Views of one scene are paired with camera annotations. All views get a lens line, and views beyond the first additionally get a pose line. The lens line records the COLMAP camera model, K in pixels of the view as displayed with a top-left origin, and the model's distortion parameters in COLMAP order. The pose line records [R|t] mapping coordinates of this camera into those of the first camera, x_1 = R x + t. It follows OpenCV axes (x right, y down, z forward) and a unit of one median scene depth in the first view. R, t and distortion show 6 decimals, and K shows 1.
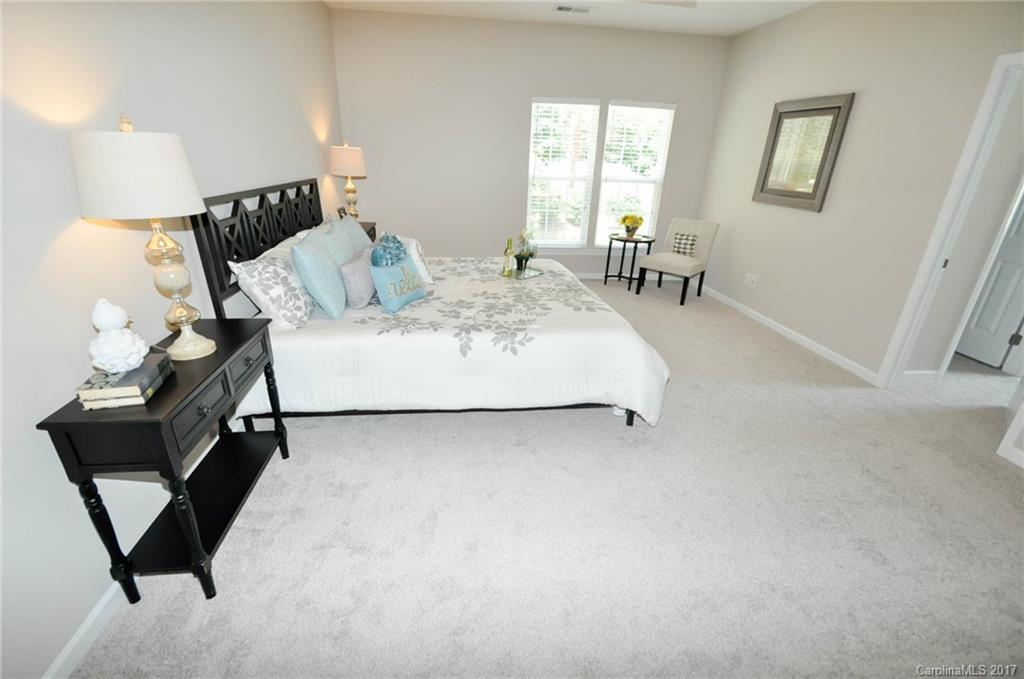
lens RADIAL K [[448.4, 0, 510.5], [0, 448.4, 339.8], [0, 0, 1]] dist [-0.003558, -0.006643]
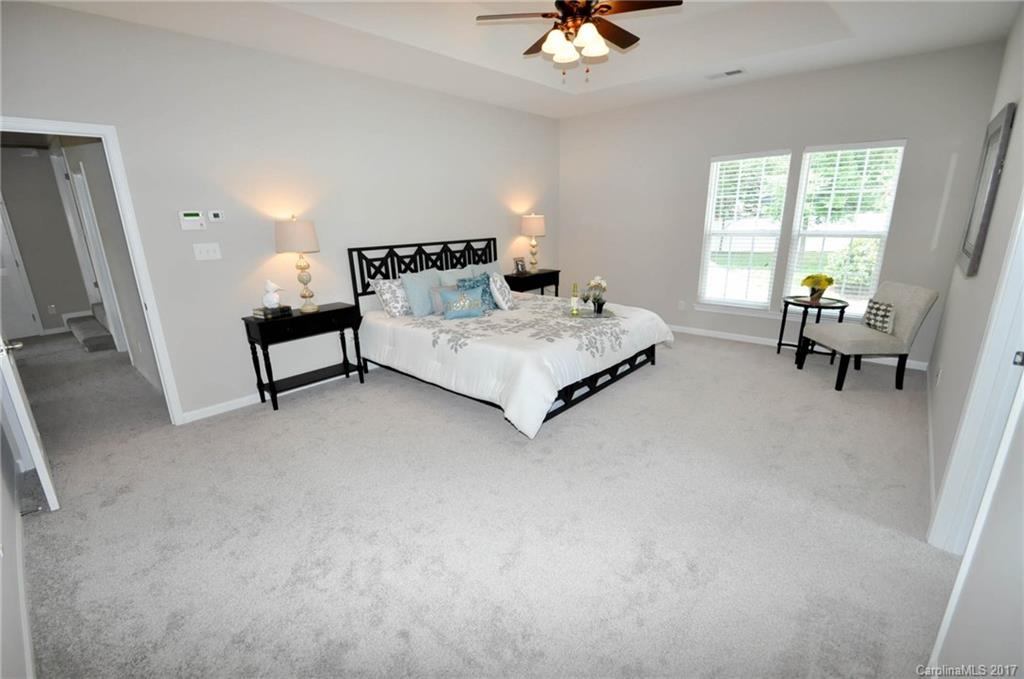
lens RADIAL K [[448.4, 0, 504.7], [0, 448.4, 335.8], [0, 0, 1]] dist [-0.003558, -0.006643]
pose [[0.661932, 0.146094, -0.735188, 0.607500], [-0.241351, 0.970128, -0.024522, -0.011711], [0.709644, 0.193671, 0.677419, 0.062294]]
